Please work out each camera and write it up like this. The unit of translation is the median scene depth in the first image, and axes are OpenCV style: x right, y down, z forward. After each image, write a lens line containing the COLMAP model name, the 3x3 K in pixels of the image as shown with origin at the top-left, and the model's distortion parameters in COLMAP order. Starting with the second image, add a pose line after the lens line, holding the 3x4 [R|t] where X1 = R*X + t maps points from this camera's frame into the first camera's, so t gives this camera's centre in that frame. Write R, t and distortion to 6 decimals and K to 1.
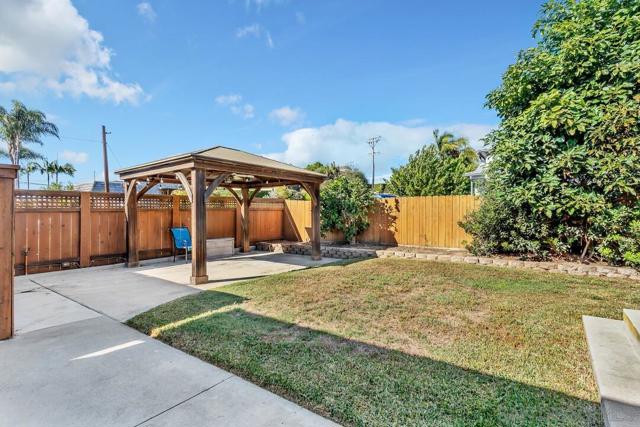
lens RADIAL K [[304.8, 0, 321.0], [0, 304.8, 212.1], [0, 0, 1]] dist [0.001240, 0.000100]
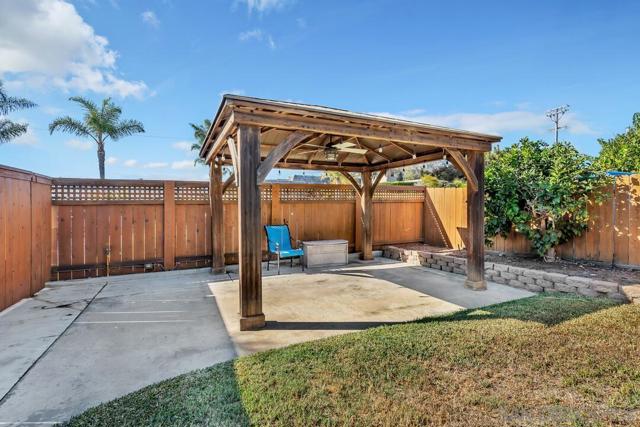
lens RADIAL K [[304.8, 0, 321.0], [0, 304.8, 212.1], [0, 0, 1]] dist [0.001240, 0.000100]
pose [[0.888693, 0.006394, -0.458459, -0.012112], [0.002225, 0.999831, 0.018258, 0.004136], [0.458498, -0.017245, 0.888528, 0.325543]]
